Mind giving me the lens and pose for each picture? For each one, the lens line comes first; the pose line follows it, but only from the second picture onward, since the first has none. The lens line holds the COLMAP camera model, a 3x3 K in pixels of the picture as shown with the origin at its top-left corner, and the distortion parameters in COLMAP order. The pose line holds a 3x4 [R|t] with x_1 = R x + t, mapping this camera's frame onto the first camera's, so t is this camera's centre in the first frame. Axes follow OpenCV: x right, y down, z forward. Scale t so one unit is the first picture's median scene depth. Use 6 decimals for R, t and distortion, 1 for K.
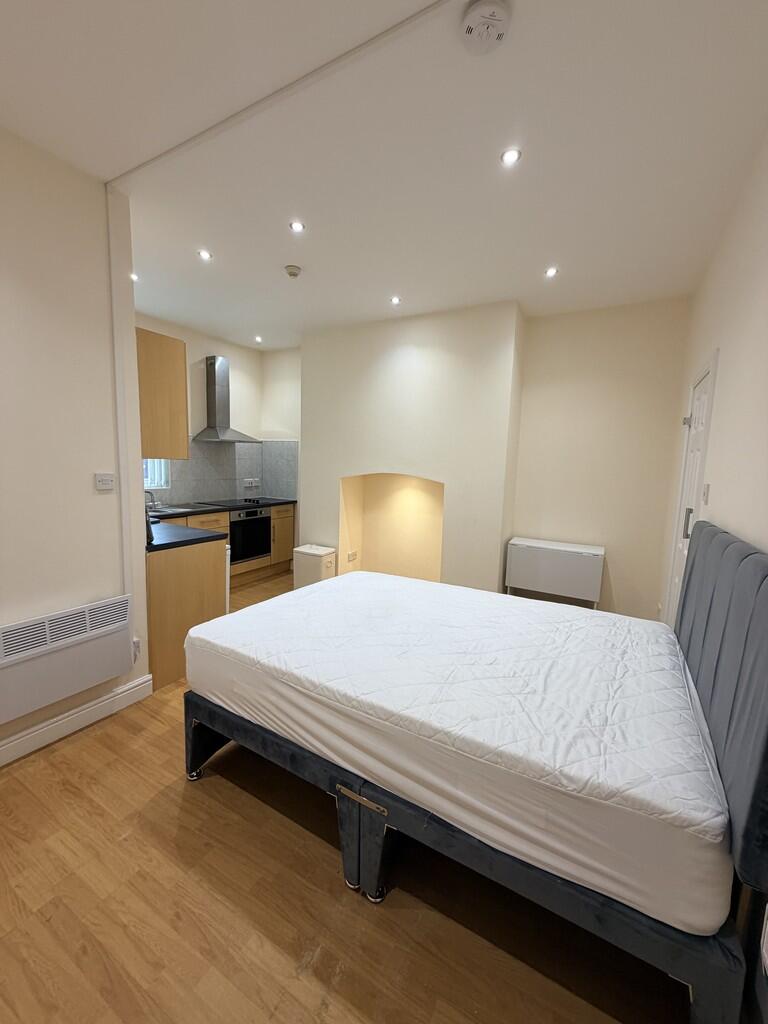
lens RADIAL K [[407.5, 0, 384.0], [0, 407.5, 512.0], [0, 0, 1]] dist [-0.000022, 0.000711]
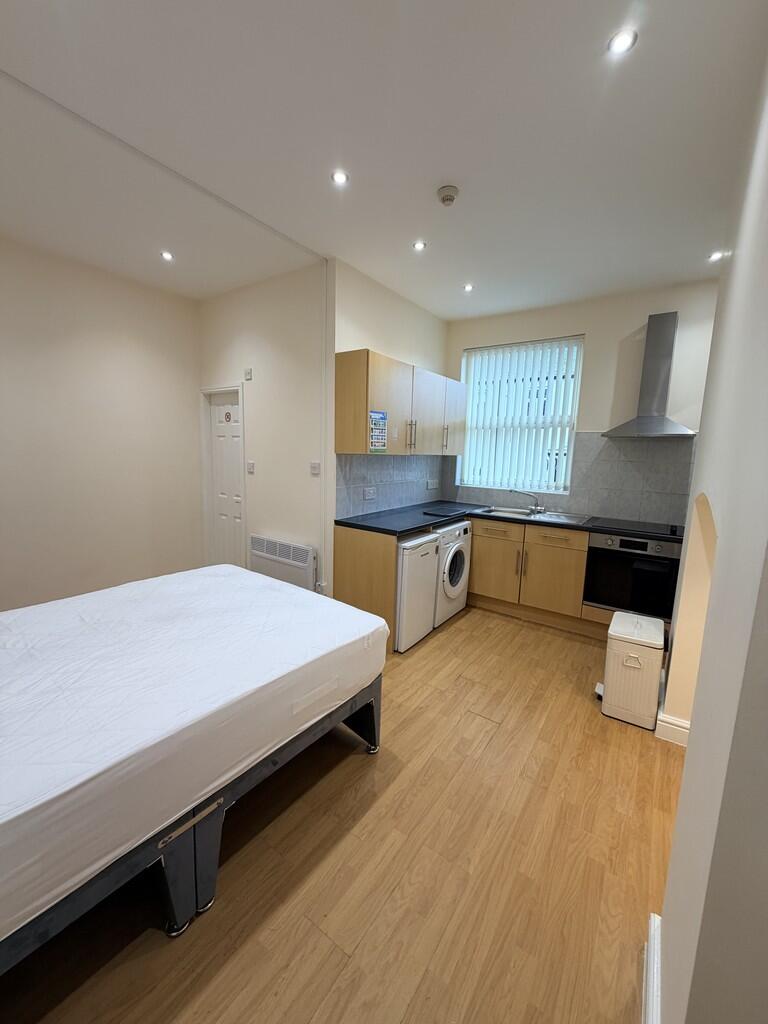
lens RADIAL K [[407.5, 0, 384.0], [0, 407.5, 512.0], [0, 0, 1]] dist [-0.000022, 0.000711]
pose [[-0.100691, 0.118166, -0.987876, 0.382753], [-0.156087, 0.978750, 0.132984, -0.077681], [0.982598, 0.167584, -0.080107, 0.691847]]
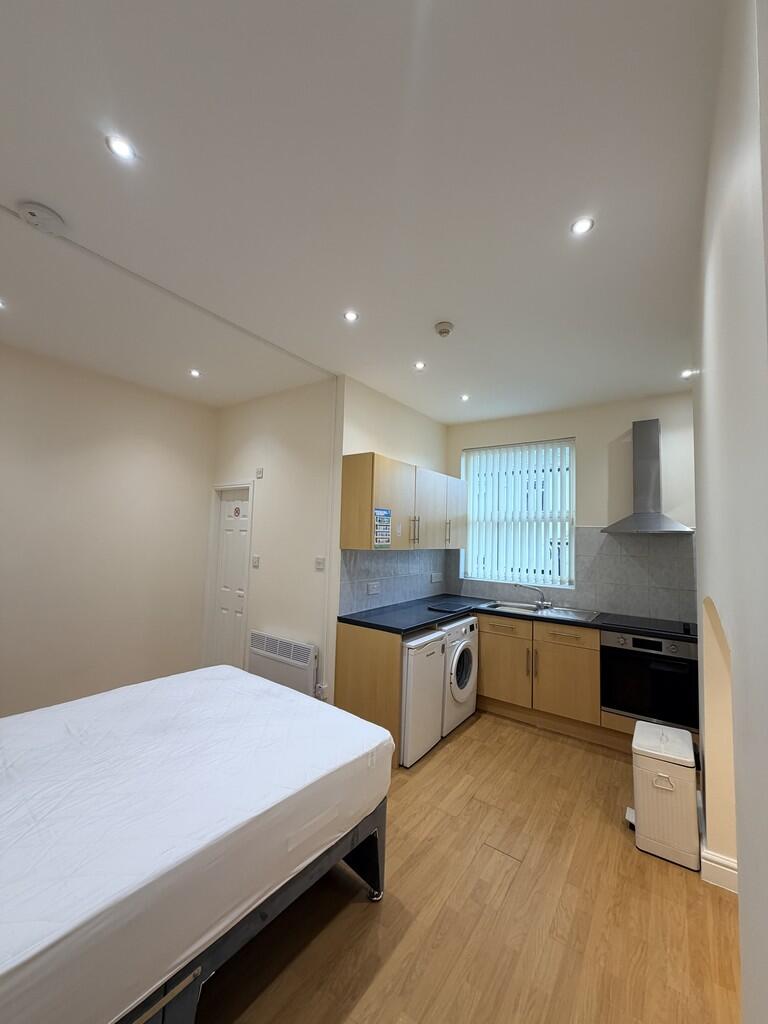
lens RADIAL K [[407.5, 0, 384.0], [0, 407.5, 512.0], [0, 0, 1]] dist [-0.000022, 0.000711]
pose [[-0.107671, -0.094813, -0.989655, 0.389885], [-0.157392, 0.984514, -0.077197, -0.090824], [0.981649, 0.147452, -0.120926, 0.688229]]
